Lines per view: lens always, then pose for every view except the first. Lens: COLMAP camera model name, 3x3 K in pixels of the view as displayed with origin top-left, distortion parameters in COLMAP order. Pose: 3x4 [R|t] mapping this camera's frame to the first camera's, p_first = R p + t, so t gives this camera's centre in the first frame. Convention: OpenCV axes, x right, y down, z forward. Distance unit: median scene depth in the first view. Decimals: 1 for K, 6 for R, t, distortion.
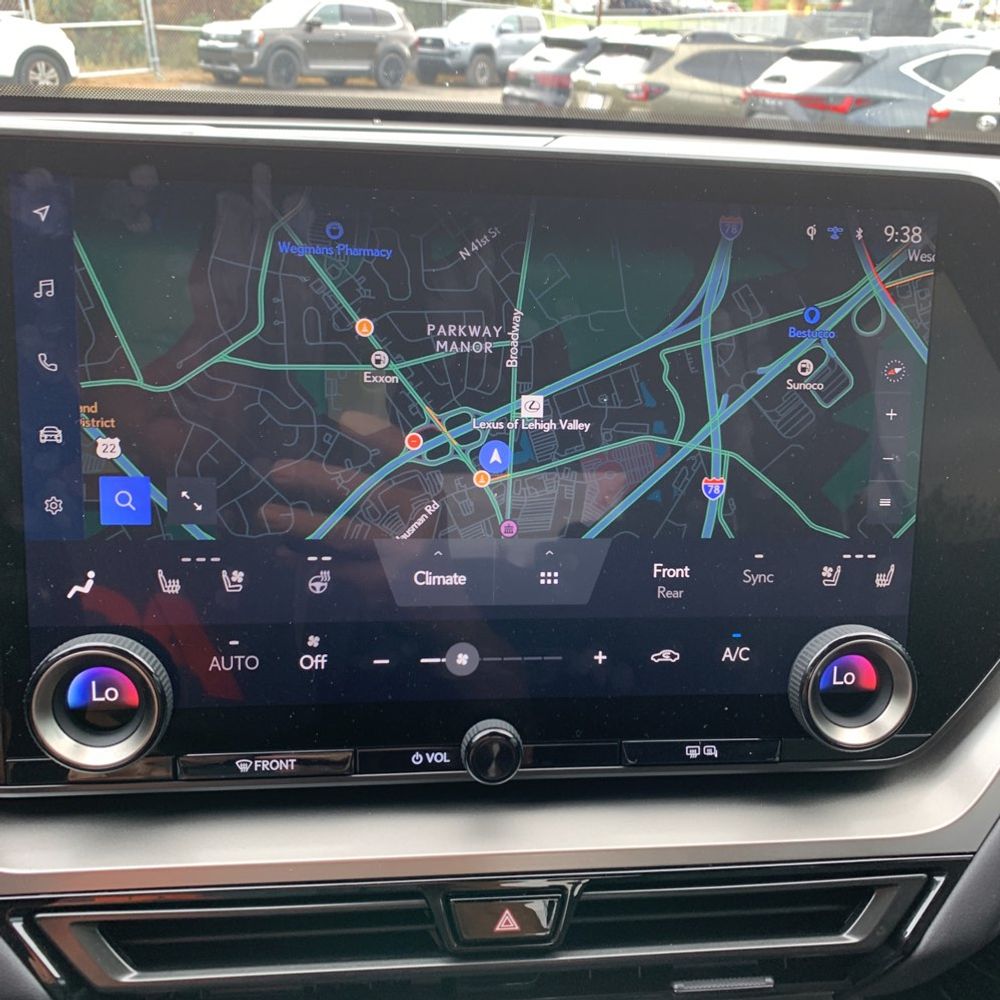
lens RADIAL K [[1035.7, 0, 516.5], [0, 1035.7, 484.1], [0, 0, 1]] dist [-0.005254, -0.004274]
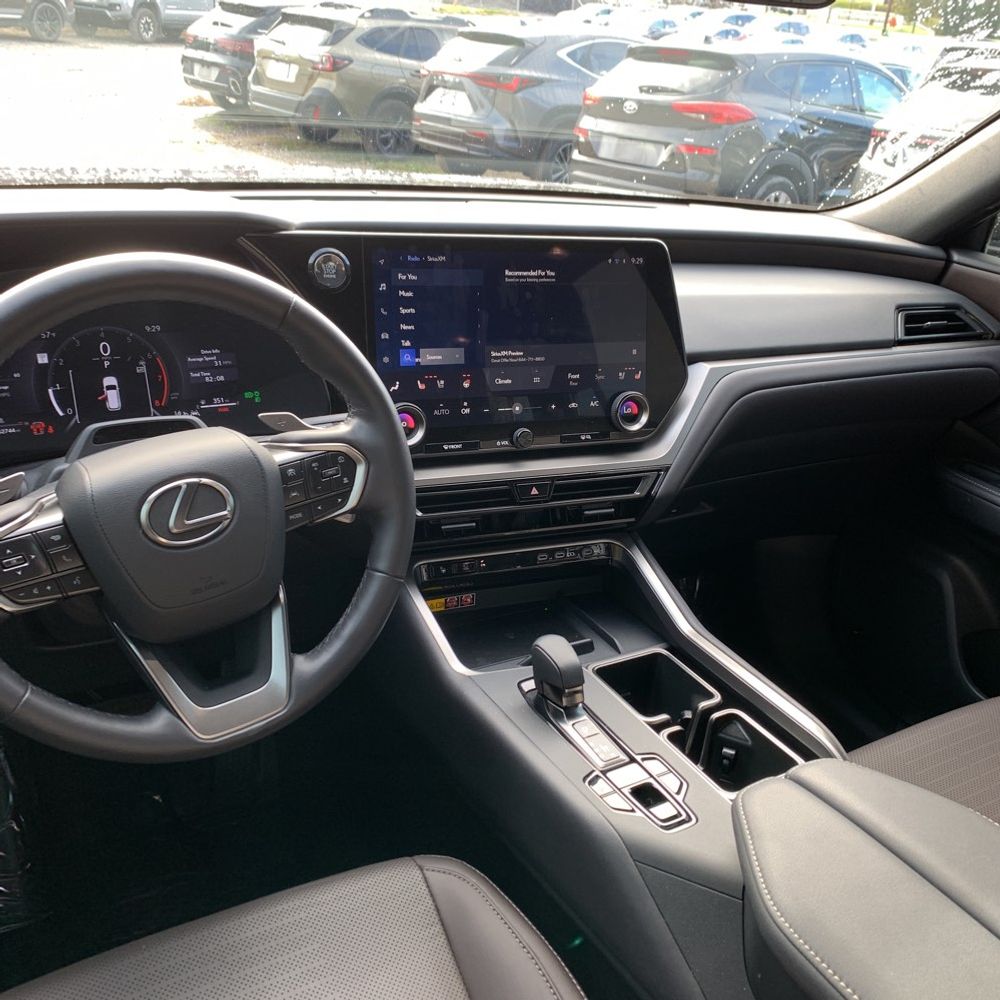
lens RADIAL K [[1035.7, 0, 516.5], [0, 1035.7, 484.1], [0, 0, 1]] dist [-0.005254, -0.004274]
pose [[0.952072, -0.082776, 0.294460, -0.901427], [0.070676, 0.996168, 0.051520, 0.225912], [-0.297596, -0.028239, 0.954274, -1.789644]]
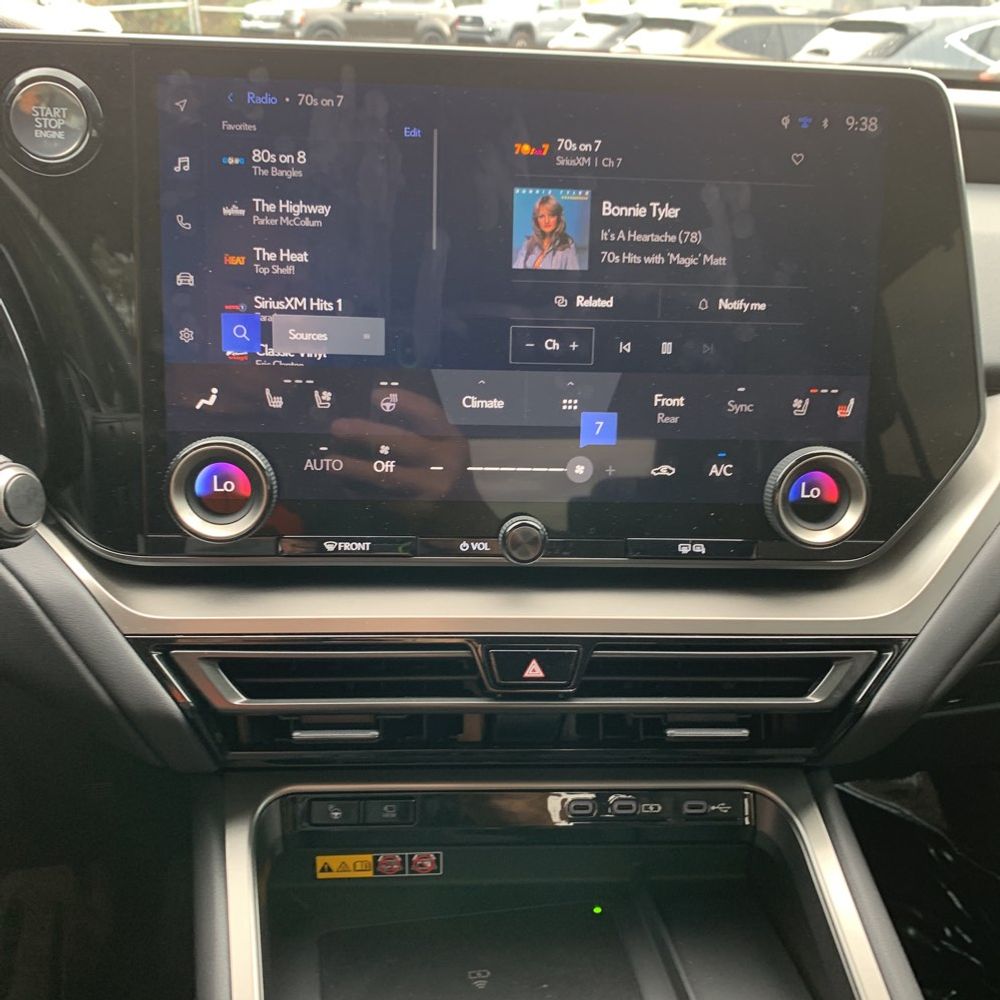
lens RADIAL K [[1033.5, 0, 497.8], [0, 1033.5, 486.7], [0, 0, 1]] dist [0.040592, -0.083647]
pose [[0.998586, 0.009420, -0.052325, 0.010168], [-0.008498, 0.999805, 0.017819, 0.164617], [0.052483, -0.017349, 0.998471, -0.251034]]
